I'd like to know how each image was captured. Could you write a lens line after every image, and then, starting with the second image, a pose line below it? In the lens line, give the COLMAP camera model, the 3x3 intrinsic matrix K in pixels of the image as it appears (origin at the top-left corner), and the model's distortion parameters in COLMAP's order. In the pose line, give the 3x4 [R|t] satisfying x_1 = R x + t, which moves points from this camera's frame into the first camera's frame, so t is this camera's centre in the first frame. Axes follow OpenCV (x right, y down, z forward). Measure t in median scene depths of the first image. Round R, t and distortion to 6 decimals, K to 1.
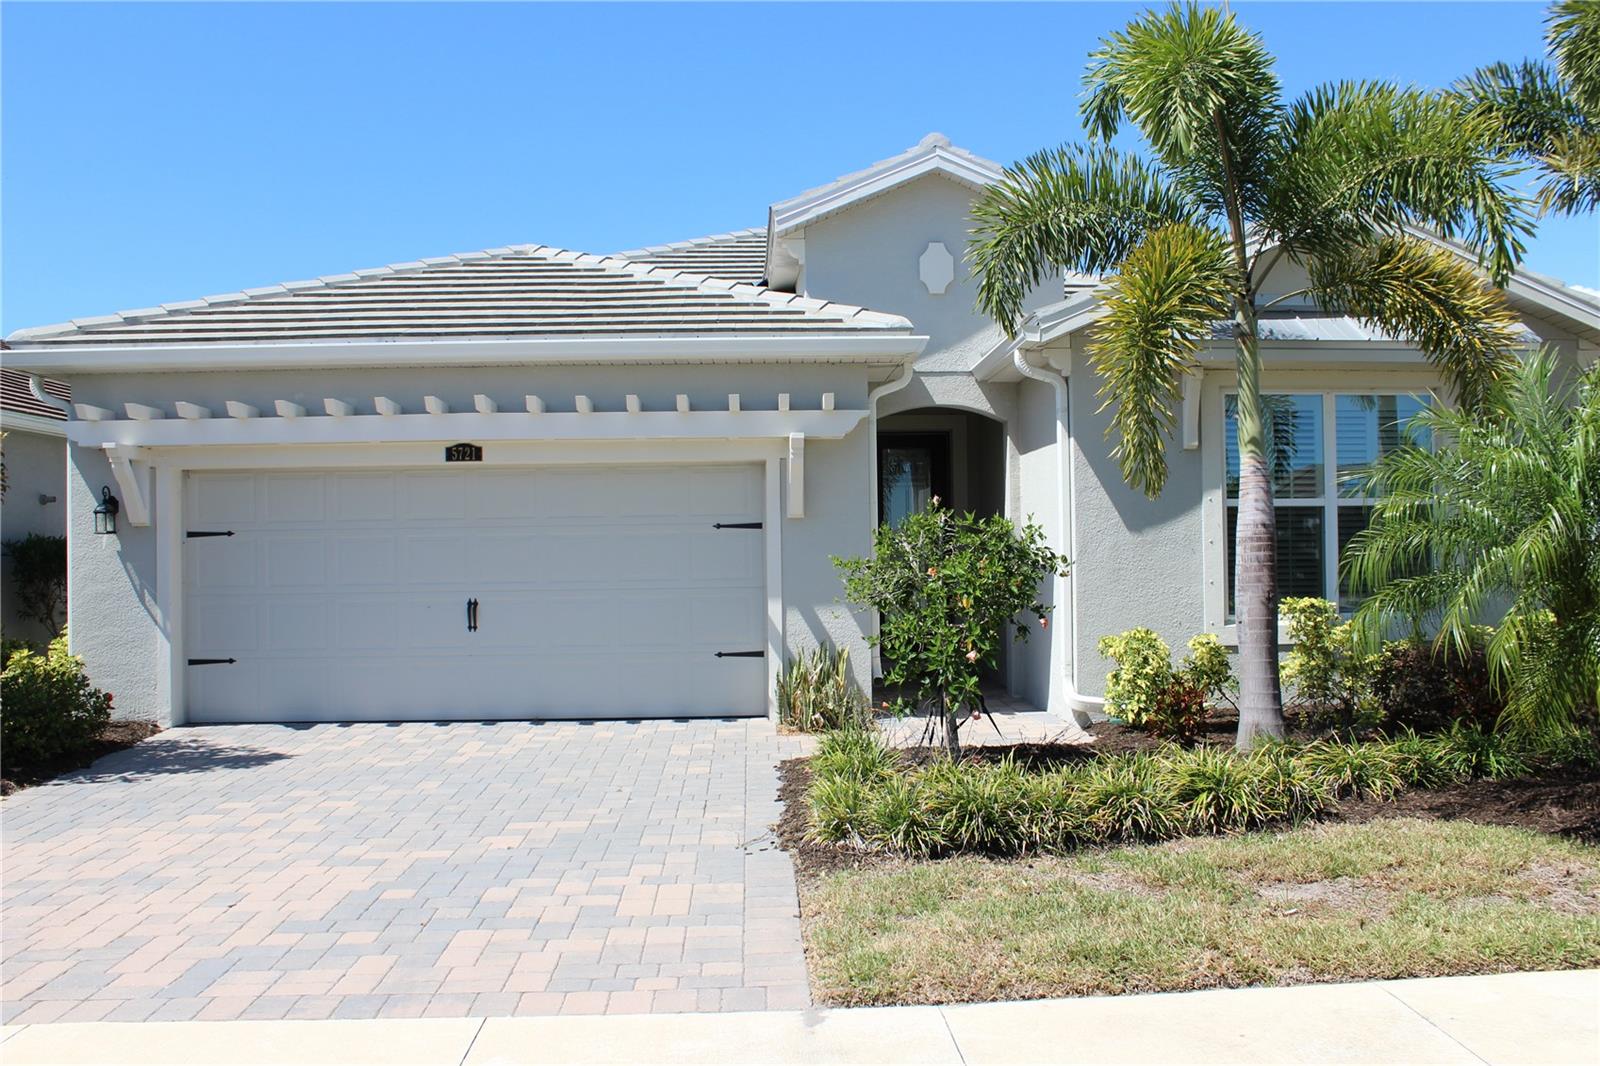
lens RADIAL K [[1331.4, 0, 805.3], [0, 1331.4, 531.6], [0, 0, 1]] dist [-0.134304, 0.098441]
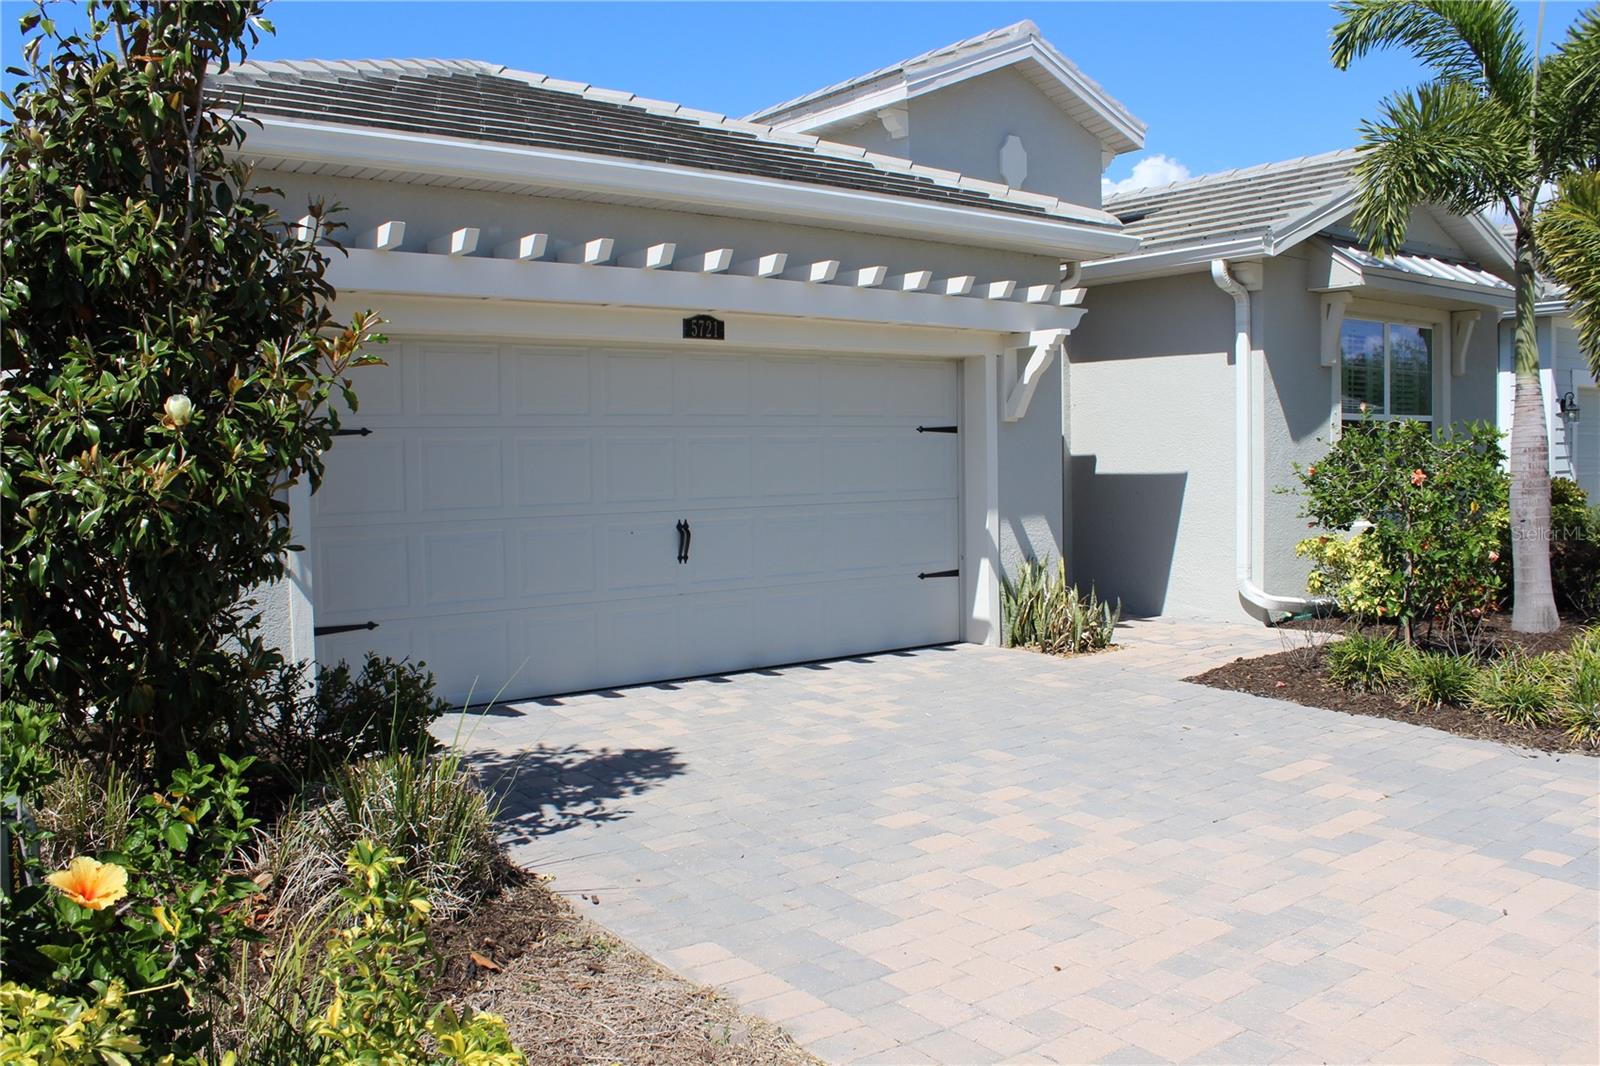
lens RADIAL K [[1331.4, 0, 808.4], [0, 1331.4, 533.6], [0, 0, 1]] dist [-0.134304, 0.098441]
pose [[0.817926, -0.031020, 0.574486, -0.658118], [-0.006746, 0.997960, 0.063491, 0.009665], [-0.575284, -0.055806, 0.816048, 0.340277]]
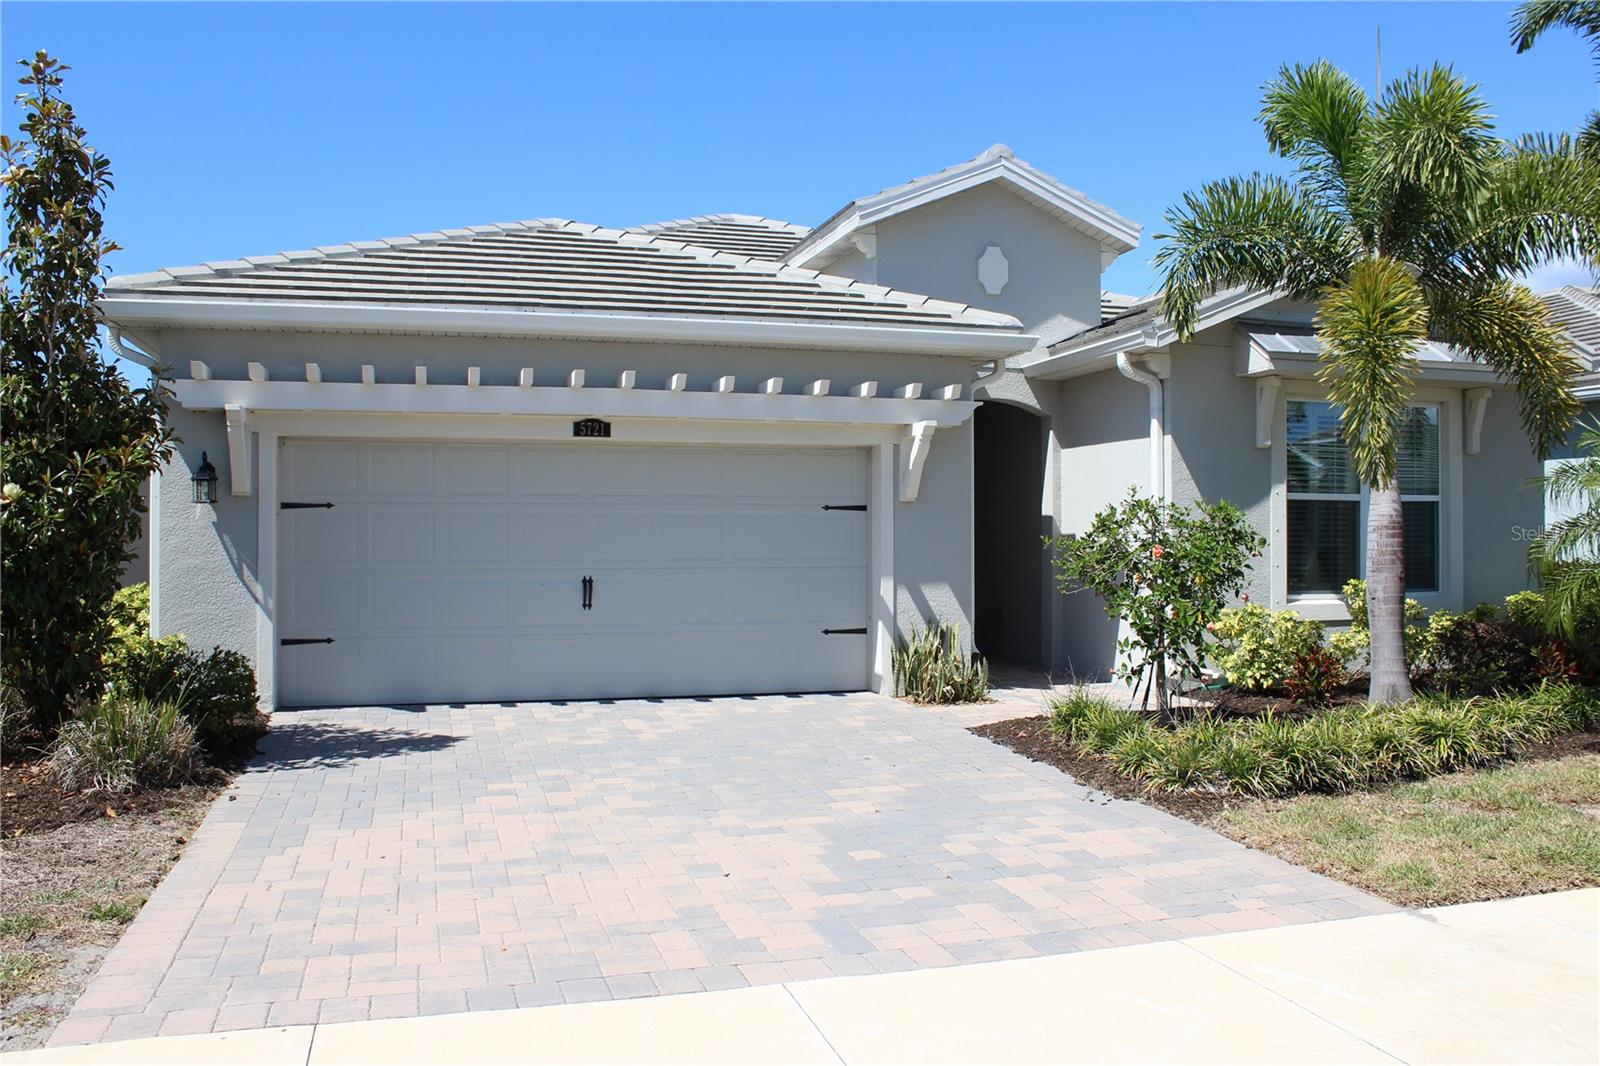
lens RADIAL K [[1331.4, 0, 807.1], [0, 1331.4, 535.1], [0, 0, 1]] dist [-0.134304, 0.098441]
pose [[0.971113, 0.014933, 0.238151, -0.341068], [-0.017522, 0.999808, 0.008759, 0.008808], [-0.237974, -0.012678, 0.971189, -0.003332]]
